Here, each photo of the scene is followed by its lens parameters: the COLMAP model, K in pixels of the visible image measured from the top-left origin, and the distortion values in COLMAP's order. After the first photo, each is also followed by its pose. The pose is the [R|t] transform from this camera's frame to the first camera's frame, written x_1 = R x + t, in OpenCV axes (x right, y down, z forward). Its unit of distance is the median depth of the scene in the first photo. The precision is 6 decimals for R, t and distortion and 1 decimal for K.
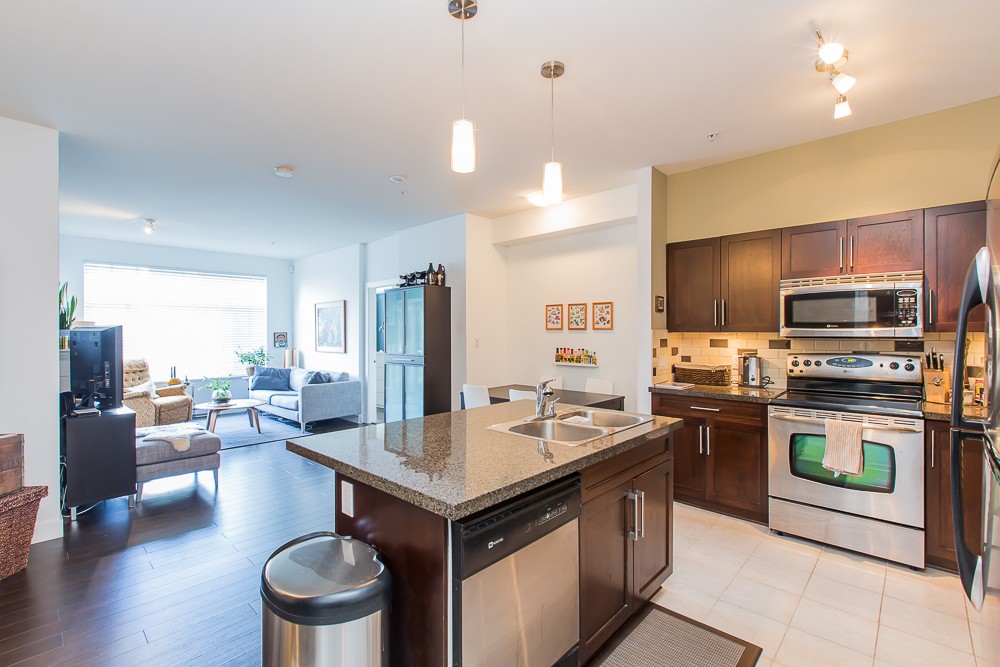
lens RADIAL K [[447.6, 0, 502.0], [0, 447.6, 330.9], [0, 0, 1]] dist [-0.000437, -0.001042]
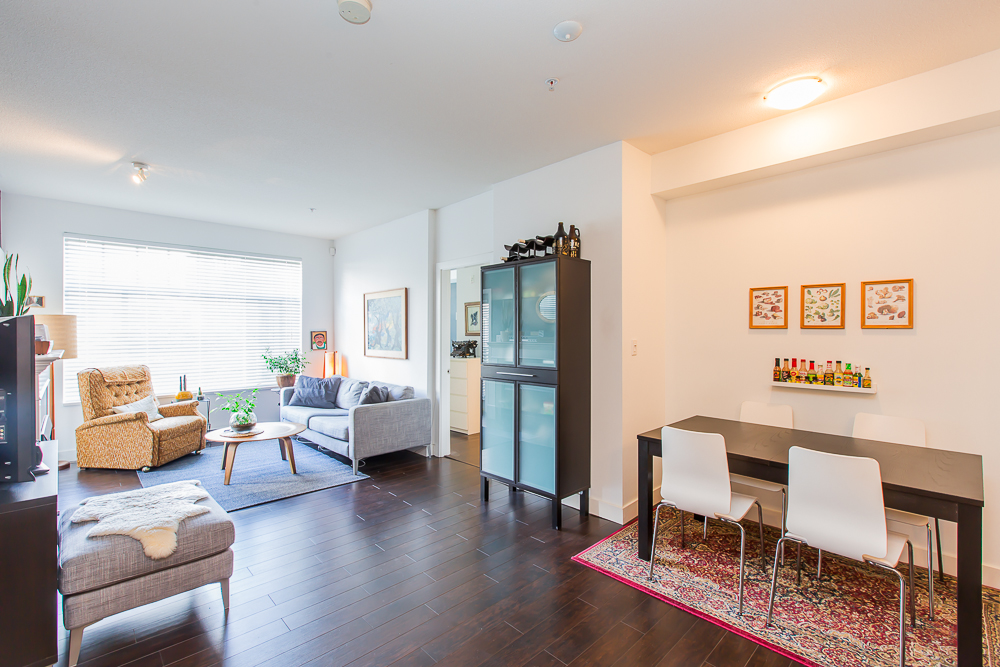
lens RADIAL K [[447.6, 0, 499.1], [0, 447.6, 332.6], [0, 0, 1]] dist [-0.000437, -0.001042]
pose [[0.998555, 0.004247, -0.053568, -0.214955], [-0.004002, 0.999981, 0.004677, 0.001801], [0.053586, -0.004456, 0.998553, 0.366409]]
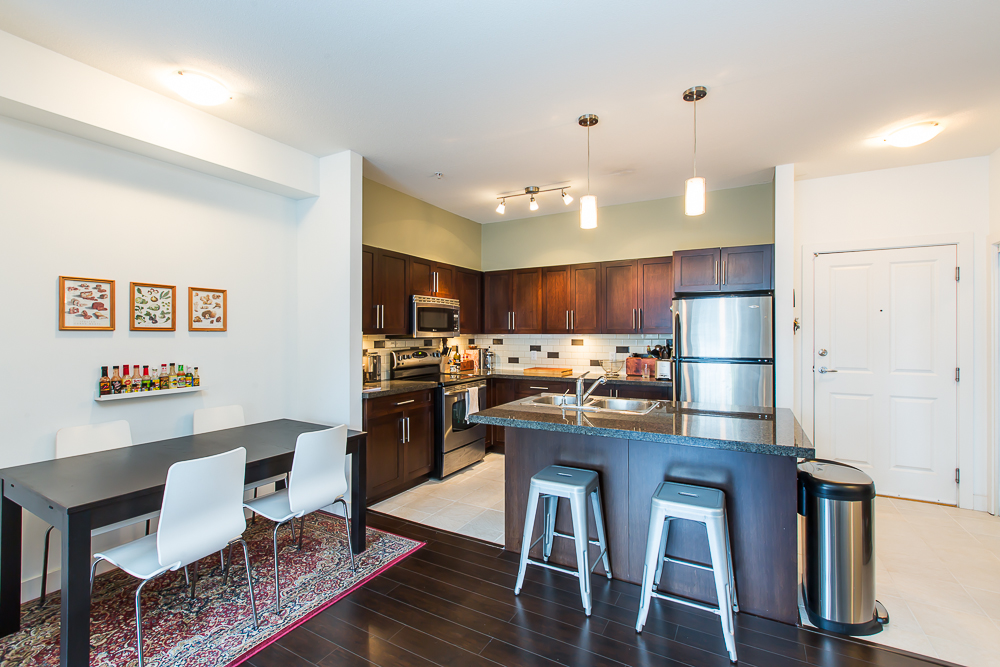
lens RADIAL K [[447.6, 0, 498.3], [0, 447.6, 330.8], [0, 0, 1]] dist [-0.000437, -0.001042]
pose [[-0.238958, 0.008021, 0.970997, -0.454411], [-0.000390, 0.999965, -0.008356, 0.001970], [-0.971030, -0.002375, -0.238947, 0.677166]]
